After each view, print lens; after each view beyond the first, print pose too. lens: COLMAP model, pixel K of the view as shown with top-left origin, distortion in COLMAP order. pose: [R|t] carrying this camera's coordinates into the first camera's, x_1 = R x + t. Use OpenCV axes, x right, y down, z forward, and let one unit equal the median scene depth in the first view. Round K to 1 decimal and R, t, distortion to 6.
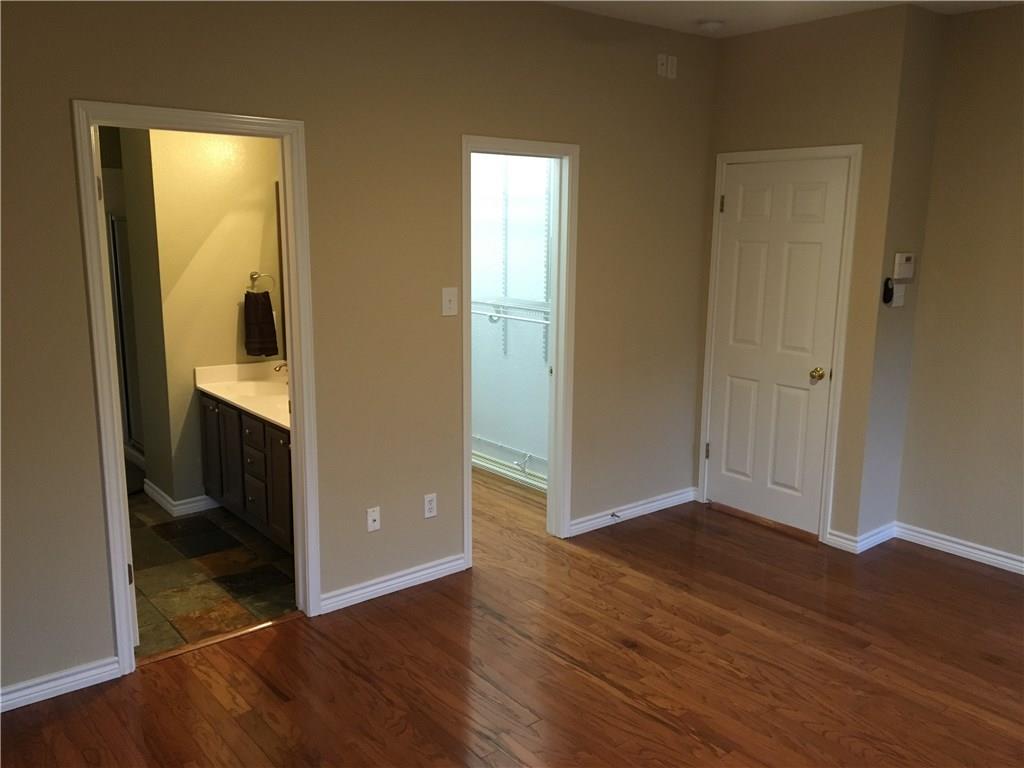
lens RADIAL K [[855.0, 0, 509.7], [0, 855.0, 381.6], [0, 0, 1]] dist [0.091627, -0.128215]
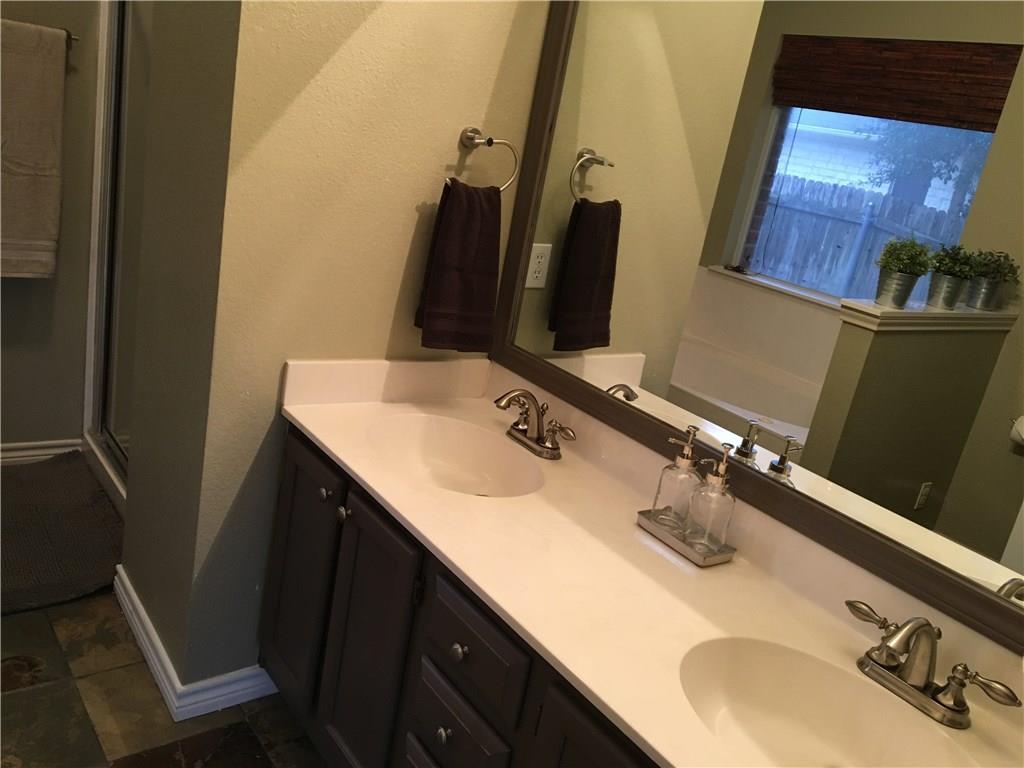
lens RADIAL K [[855.0, 0, 511.6], [0, 855.0, 384.6], [0, 0, 1]] dist [0.091627, -0.128215]
pose [[0.985294, 0.169516, 0.021462, -0.269043], [-0.170845, 0.979441, 0.107276, -0.061143], [-0.002835, -0.109365, 0.993998, 0.616424]]
